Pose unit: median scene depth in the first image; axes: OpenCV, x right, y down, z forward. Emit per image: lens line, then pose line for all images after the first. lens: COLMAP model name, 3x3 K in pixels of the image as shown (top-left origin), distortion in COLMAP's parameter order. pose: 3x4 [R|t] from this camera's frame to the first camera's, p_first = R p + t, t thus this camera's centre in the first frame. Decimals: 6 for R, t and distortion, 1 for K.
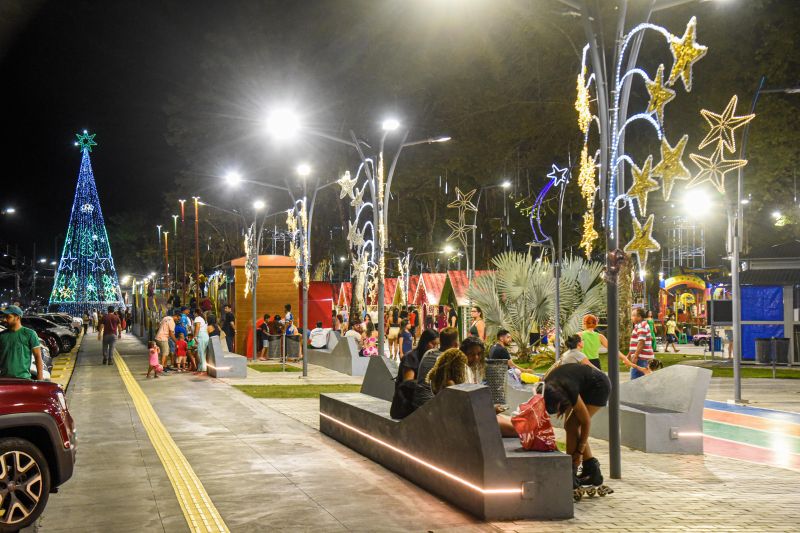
lens RADIAL K [[1184.4, 0, 400.0], [0, 1184.4, 266.5], [0, 0, 1]] dist [0.270488, 0.034547]
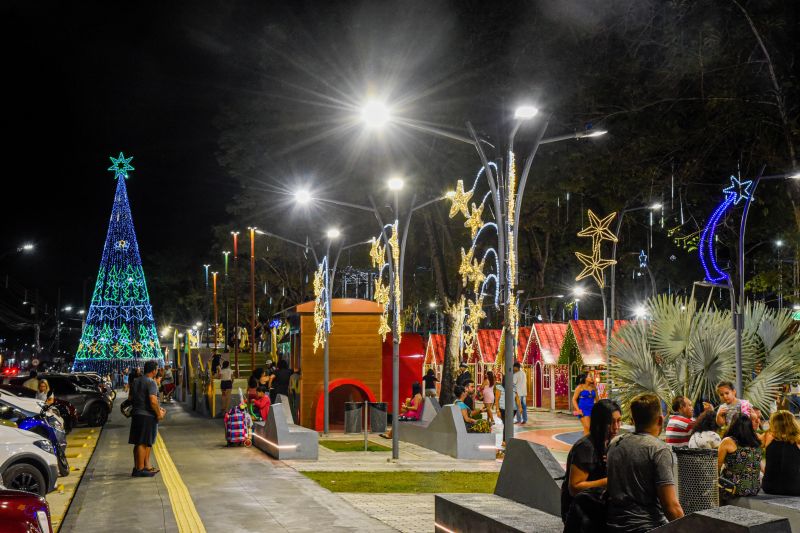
lens RADIAL K [[1392.2, 0, 400.0], [0, 1392.2, 266.5], [0, 0, 1]] dist [0.429775, -0.008034]
pose [[0.998119, 0.000270, -0.061299, -0.020043], [-0.002497, 0.999339, -0.036255, 0.002853], [0.061248, 0.036340, 0.997461, 0.099633]]
